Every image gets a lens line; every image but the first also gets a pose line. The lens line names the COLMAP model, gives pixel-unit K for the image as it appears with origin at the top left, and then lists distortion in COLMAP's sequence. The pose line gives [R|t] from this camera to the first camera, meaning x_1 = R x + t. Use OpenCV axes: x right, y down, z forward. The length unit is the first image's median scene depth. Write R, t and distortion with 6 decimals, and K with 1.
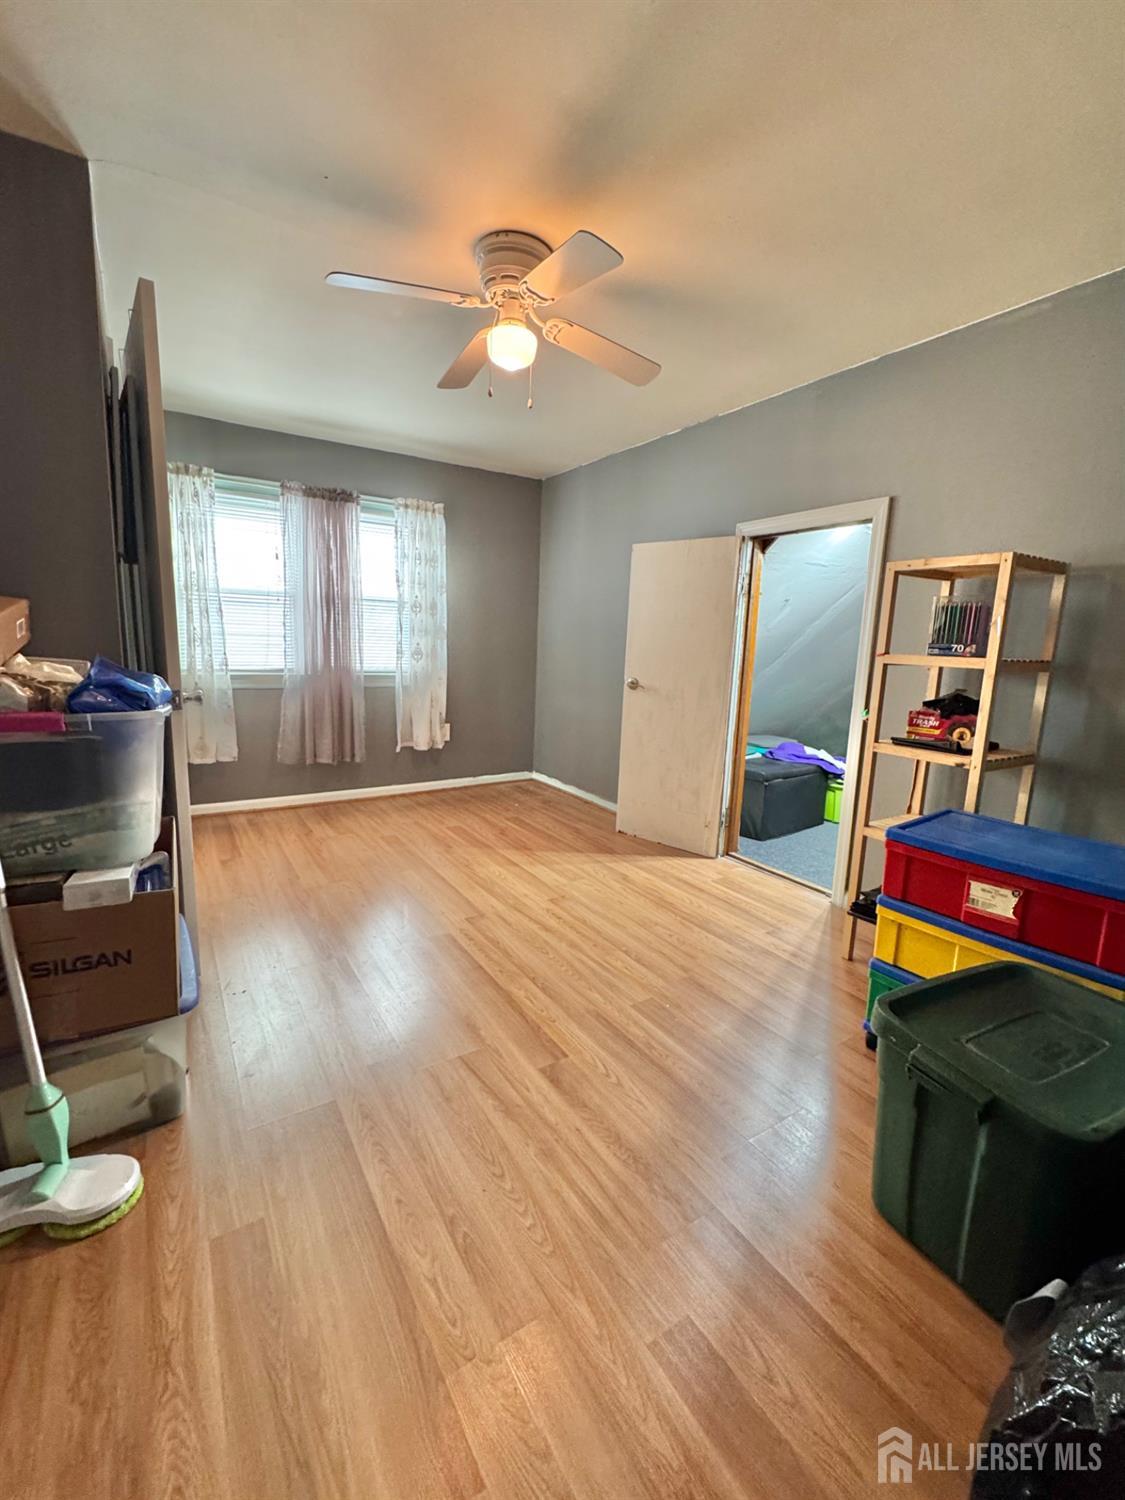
lens RADIAL K [[635.9, 0, 564.9], [0, 635.9, 745.1], [0, 0, 1]] dist [-0.001354, -0.000109]
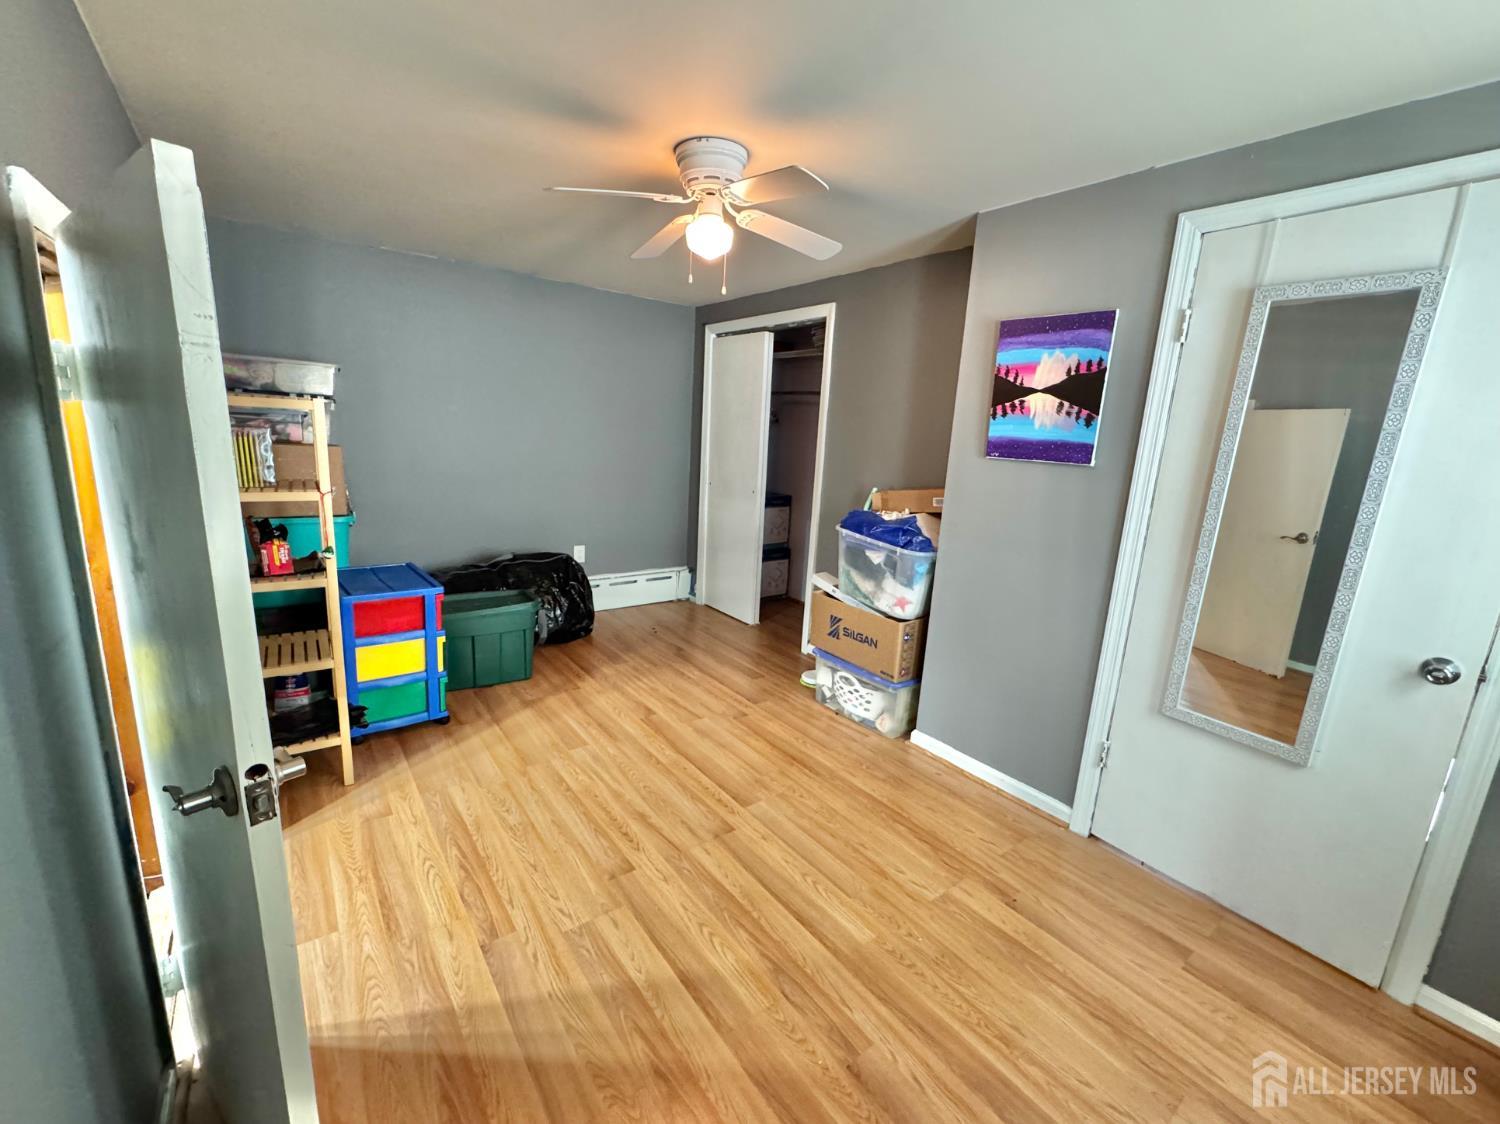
lens RADIAL K [[598.4, 0, 750.6], [0, 598.4, 560.2], [0, 0, 1]] dist [-0.003310, 0.000428]
pose [[-0.992363, -0.070072, -0.101515, -0.068073], [-0.103026, 0.923405, 0.369742, -0.378419], [0.067831, 0.377377, -0.923572, 1.621559]]
